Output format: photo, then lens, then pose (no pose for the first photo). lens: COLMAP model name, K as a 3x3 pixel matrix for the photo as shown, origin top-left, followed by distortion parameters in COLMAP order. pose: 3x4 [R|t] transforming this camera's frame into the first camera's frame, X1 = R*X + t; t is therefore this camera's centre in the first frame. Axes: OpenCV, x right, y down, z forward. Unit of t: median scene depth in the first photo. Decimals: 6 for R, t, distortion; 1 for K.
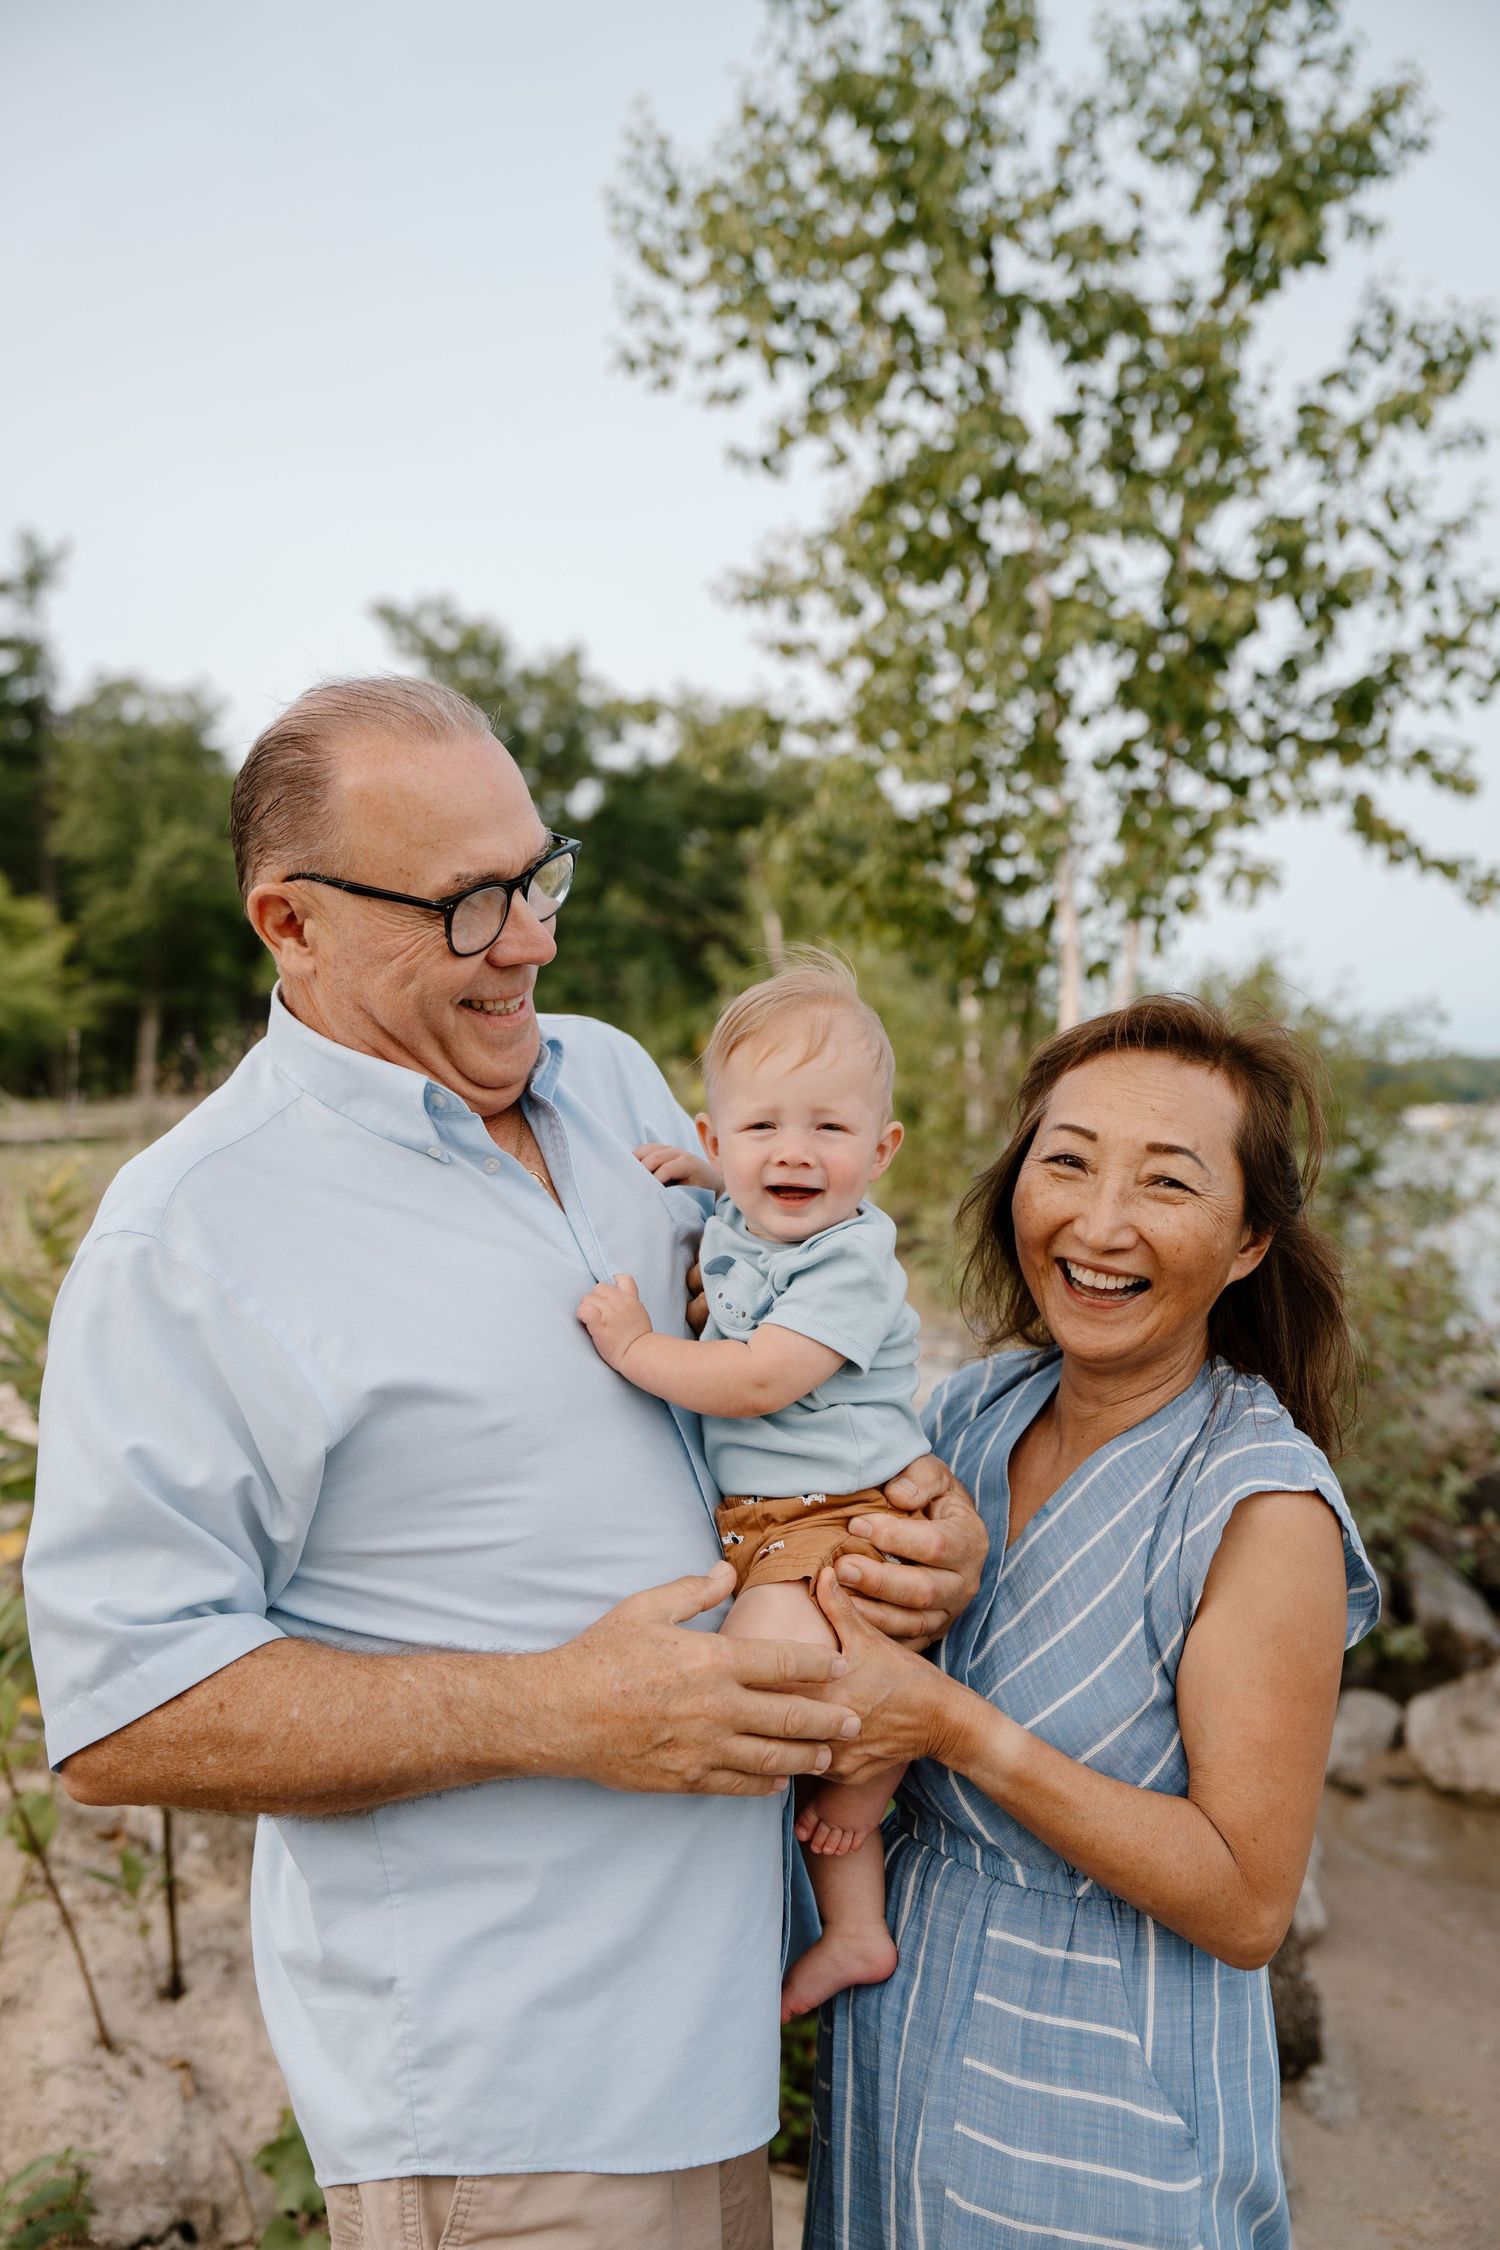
lens RADIAL K [[2303.5, 0, 792.2], [0, 2303.5, 1114.9], [0, 0, 1]] dist [0.021967, 0.000000]
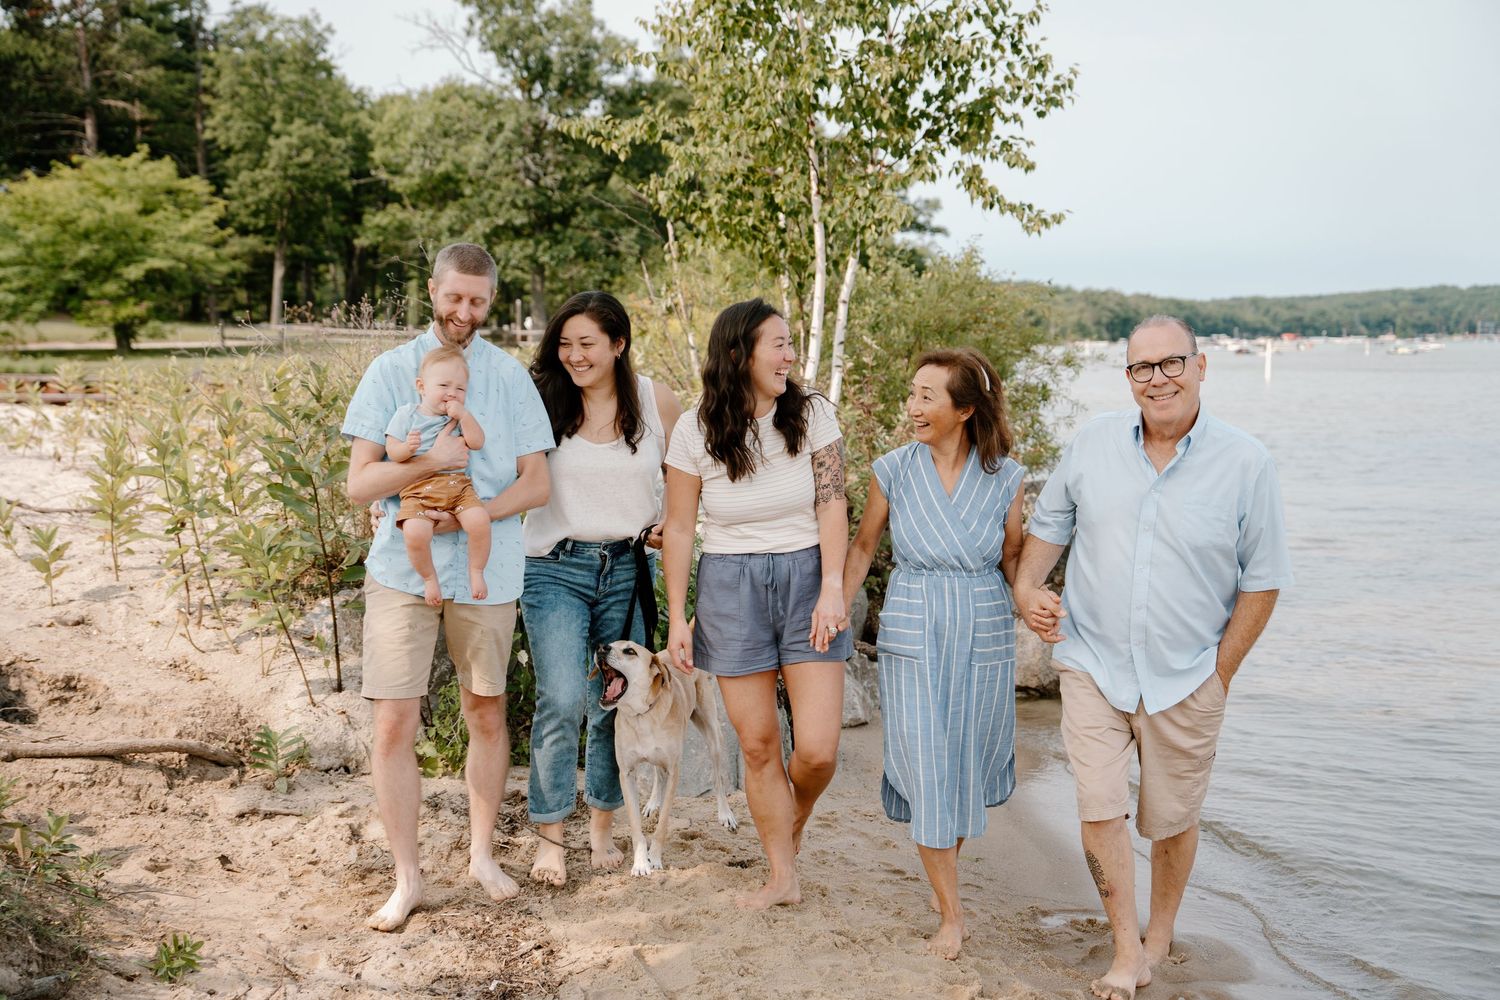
lens RADIAL K [[1752.4, 0, 747.7], [0, 1752.4, 494.4], [0, 0, 1]] dist [-0.014889, 0.000000]
pose [[0.999877, 0.013806, -0.007376, 0.082144], [-0.013109, 0.996088, 0.087388, -0.001006], [0.008553, -0.087281, 0.996147, -0.381606]]
